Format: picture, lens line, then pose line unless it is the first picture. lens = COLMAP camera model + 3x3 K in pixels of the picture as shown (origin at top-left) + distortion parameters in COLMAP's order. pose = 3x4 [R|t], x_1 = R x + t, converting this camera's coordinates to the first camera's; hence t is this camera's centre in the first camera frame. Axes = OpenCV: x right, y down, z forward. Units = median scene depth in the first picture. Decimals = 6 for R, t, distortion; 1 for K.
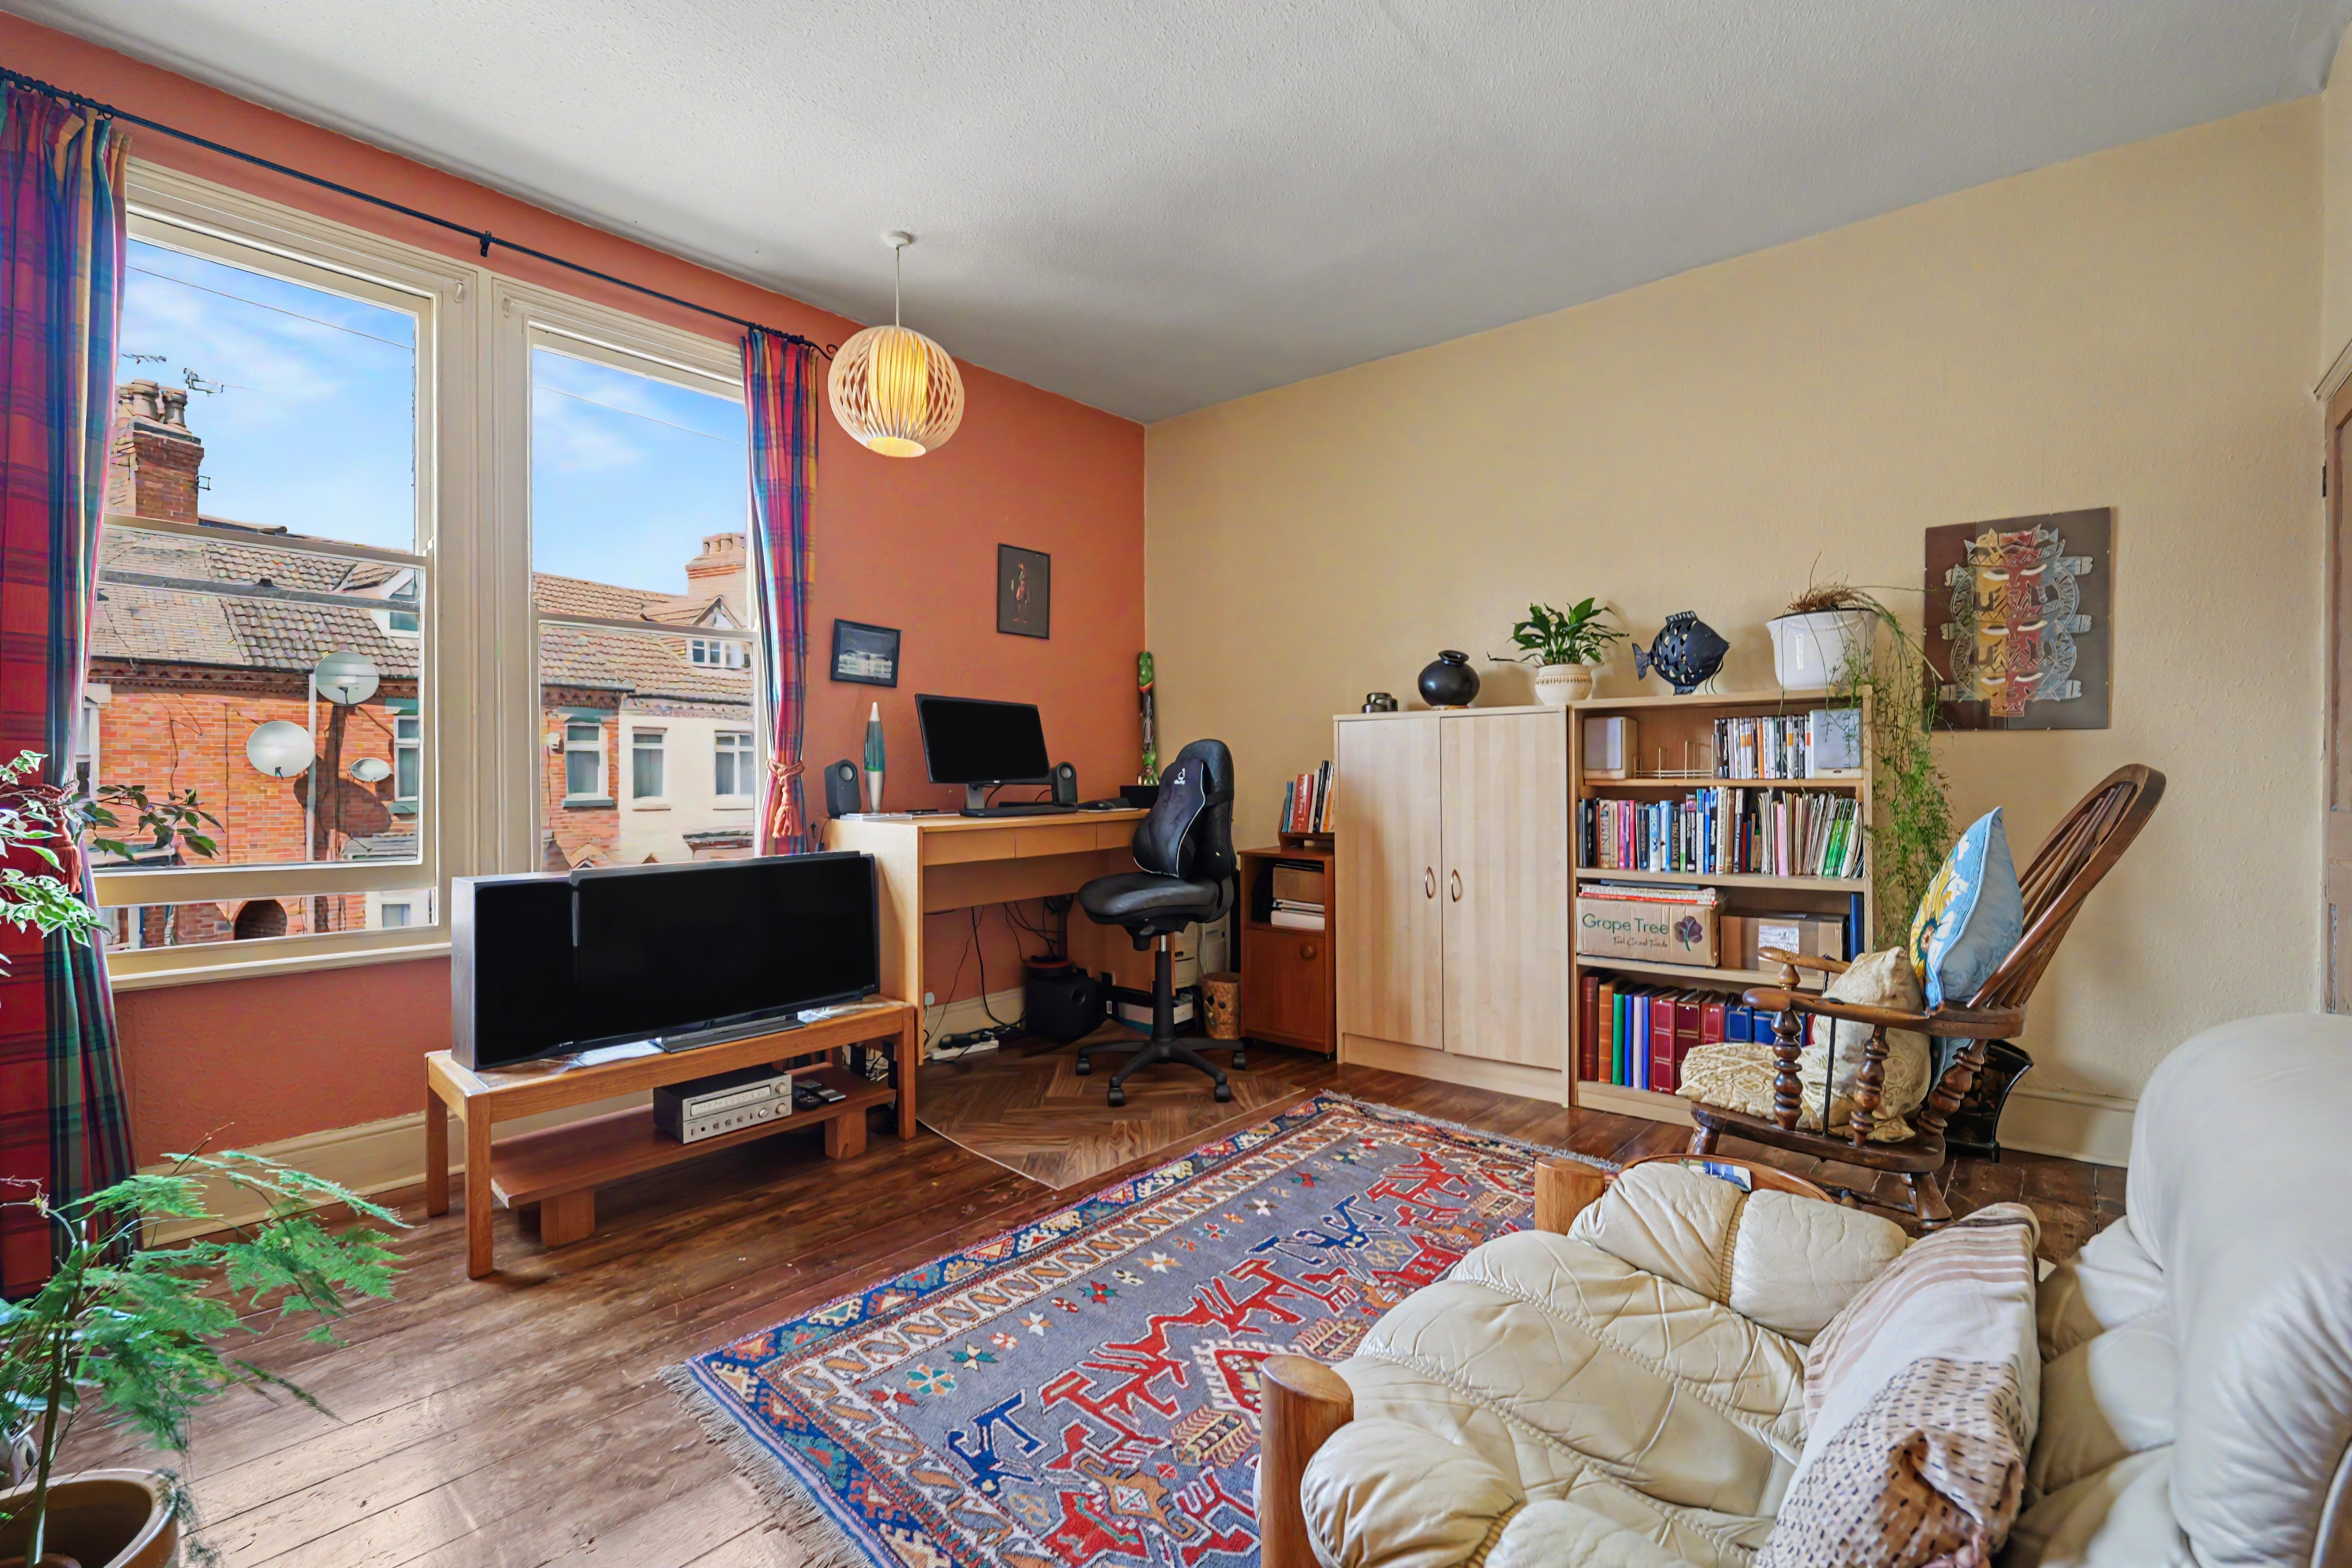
lens RADIAL K [[950.6, 0, 1186.9], [0, 950.6, 781.8], [0, 0, 1]] dist [-0.012616, 0.000105]
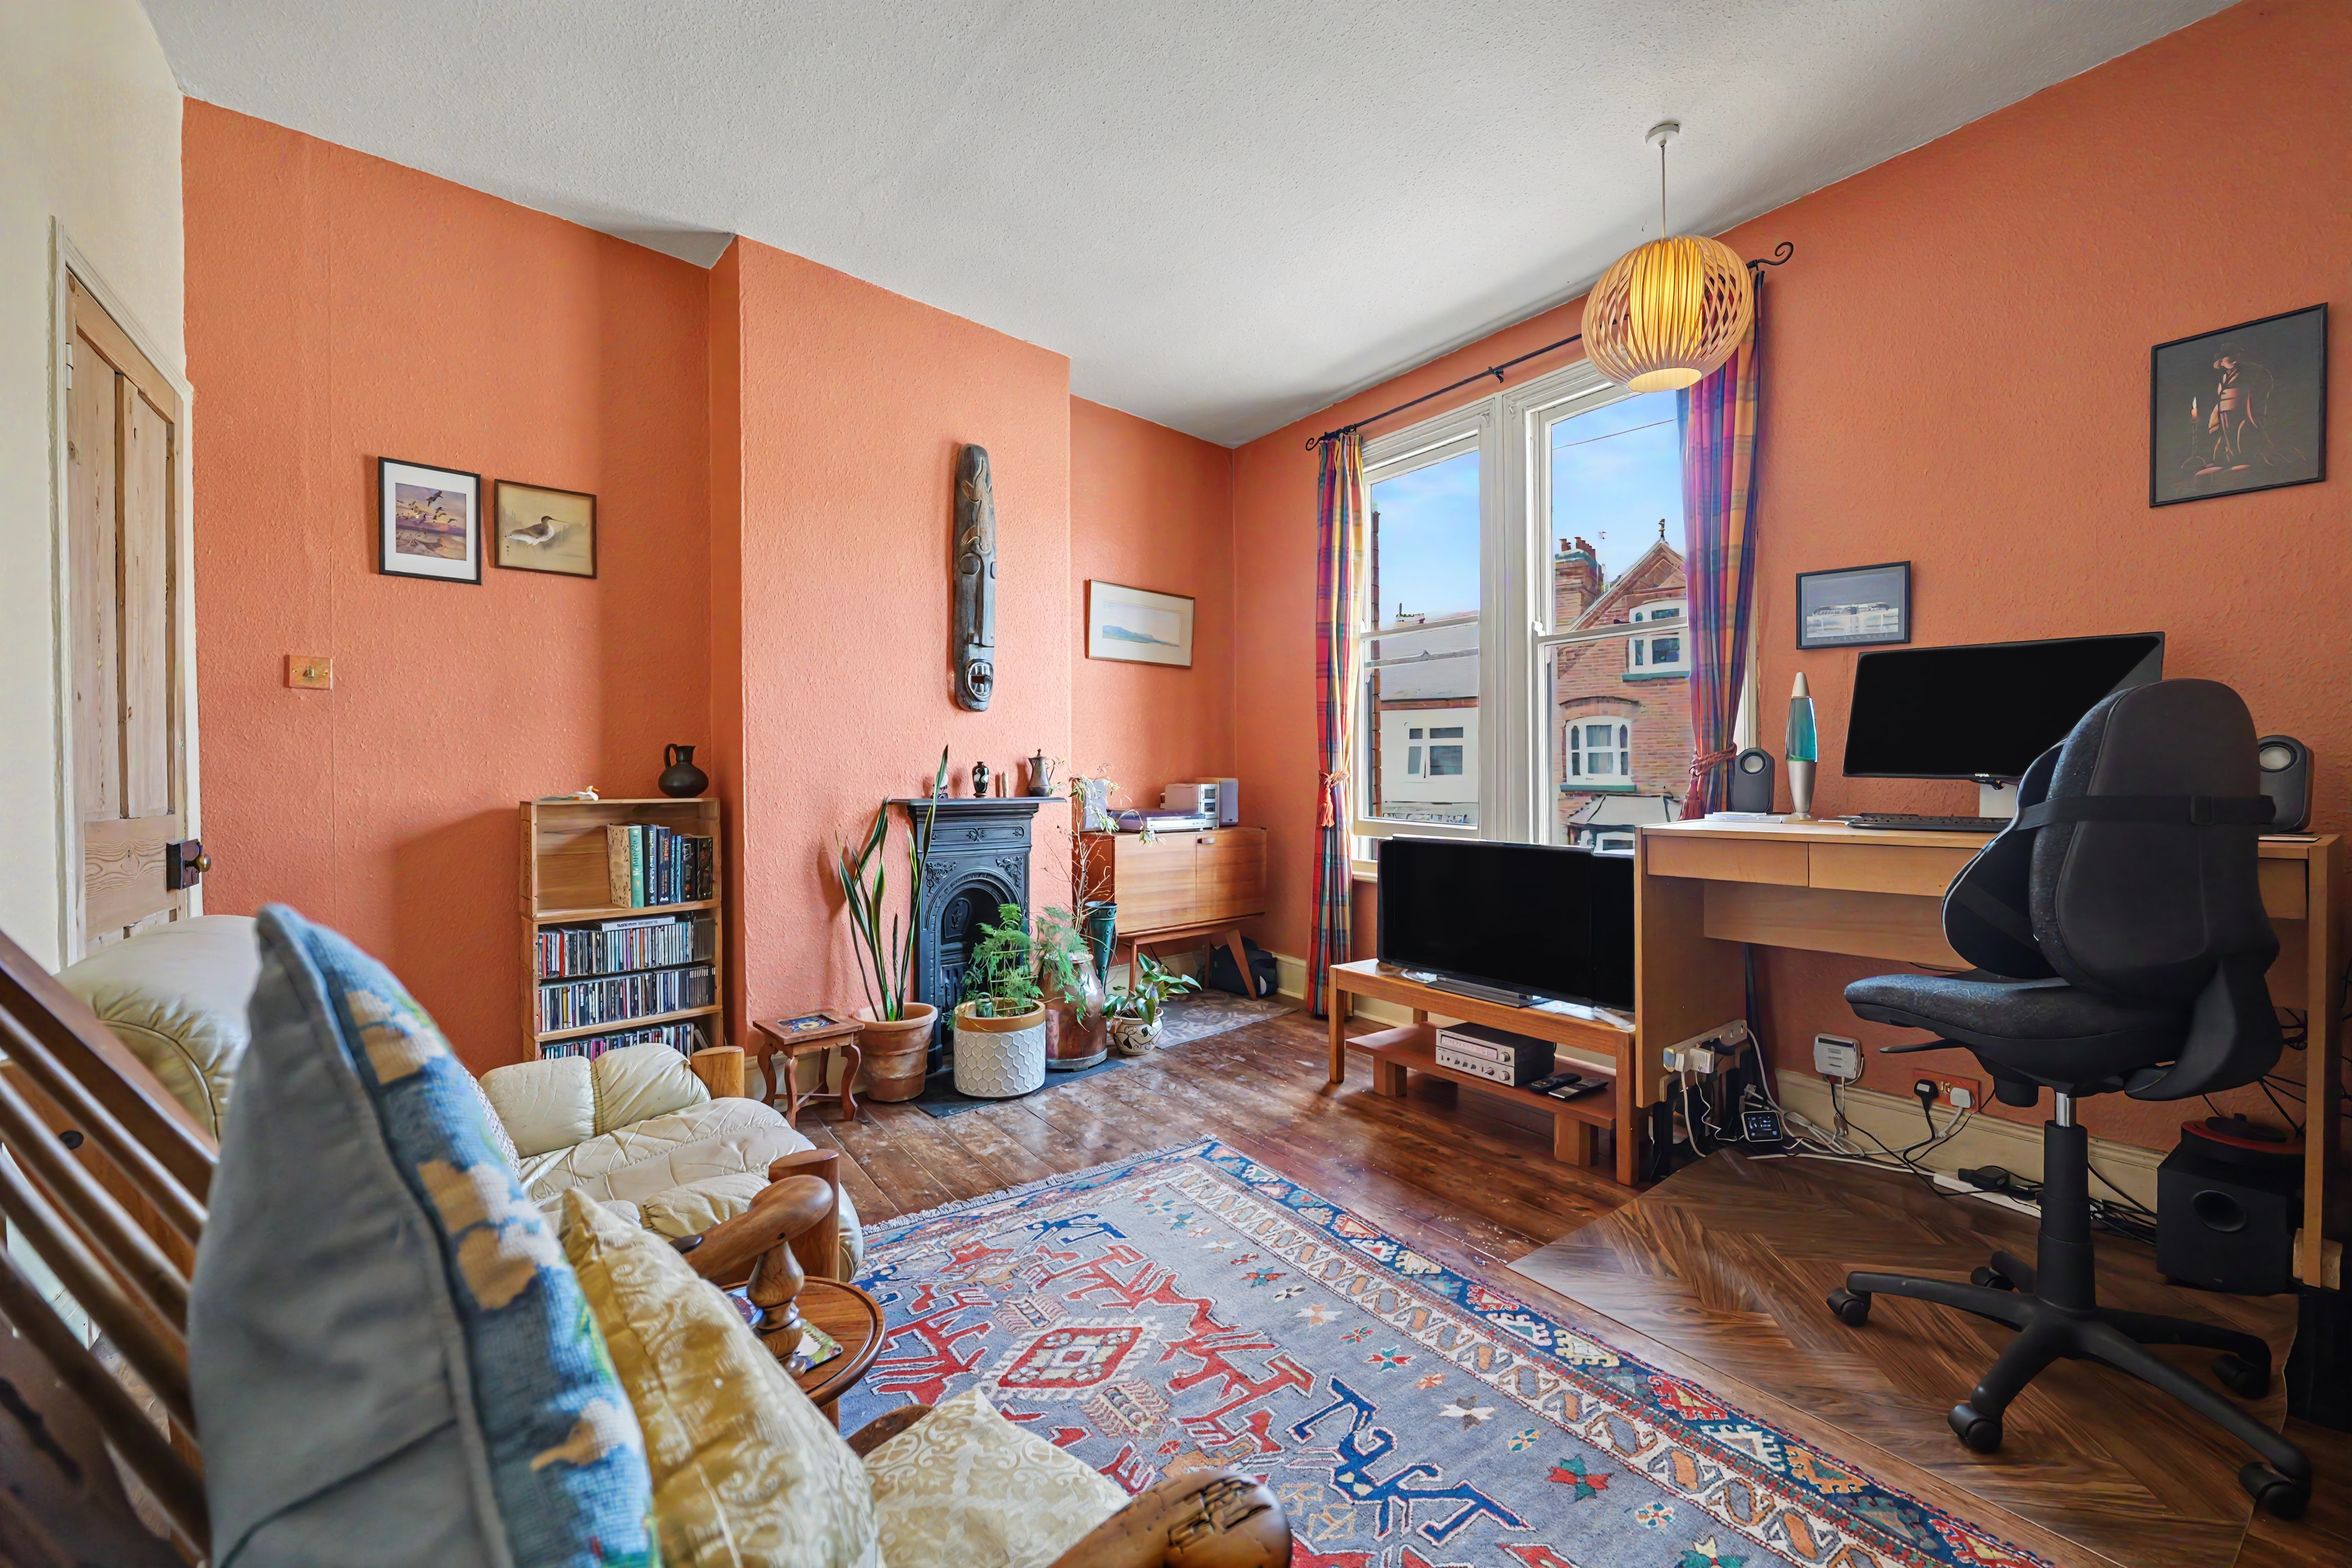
lens RADIAL K [[950.6, 0, 1186.9], [0, 950.6, 781.8], [0, 0, 1]] dist [-0.012616, 0.000105]
pose [[-0.197432, 0.015535, -0.980193, 0.753195], [0.002273, 0.999879, 0.015389, -0.009977], [0.980314, 0.000810, -0.197443, 0.917513]]
